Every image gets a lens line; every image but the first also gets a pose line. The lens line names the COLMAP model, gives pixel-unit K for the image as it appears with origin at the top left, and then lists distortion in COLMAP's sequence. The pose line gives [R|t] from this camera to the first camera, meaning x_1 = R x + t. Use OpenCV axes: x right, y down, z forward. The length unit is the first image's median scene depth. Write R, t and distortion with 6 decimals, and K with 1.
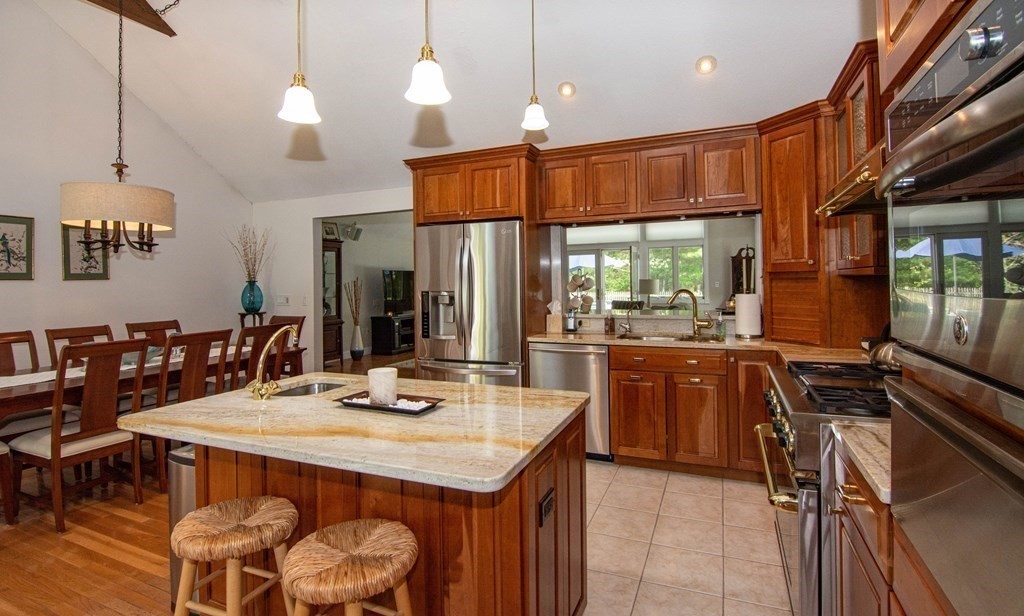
lens RADIAL K [[502.7, 0, 510.9], [0, 502.7, 281.1], [0, 0, 1]] dist [-0.000496, -0.000021]
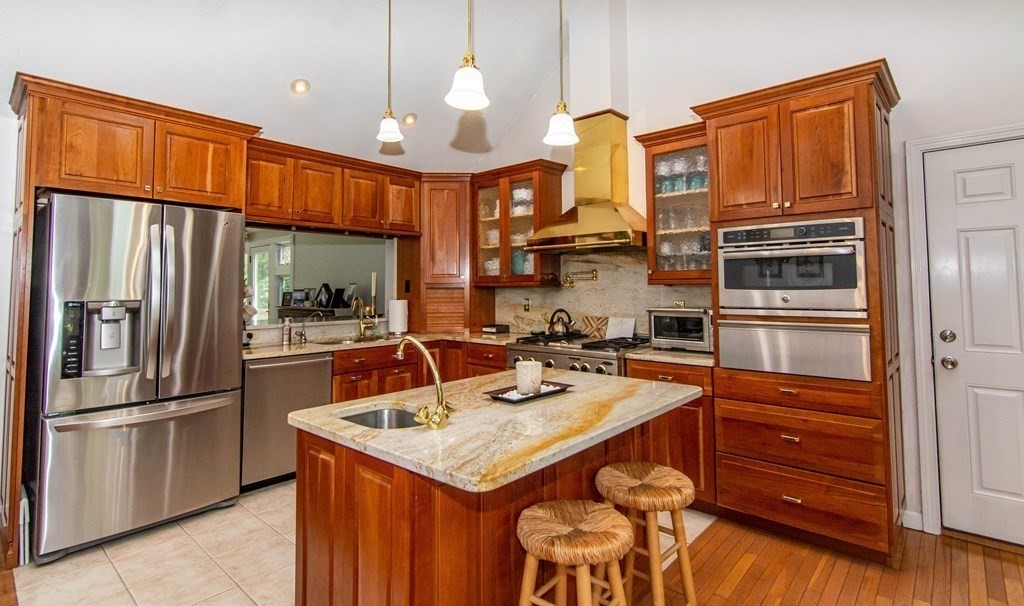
lens RADIAL K [[497.9, 0, 499.8], [0, 497.9, 264.9], [0, 0, 1]] dist [-0.002880, -0.000106]
pose [[0.324387, 0.062652, 0.943847, -0.654485], [-0.000565, 0.997817, -0.066041, 0.019741], [-0.945924, 0.020889, 0.323715, 0.349746]]
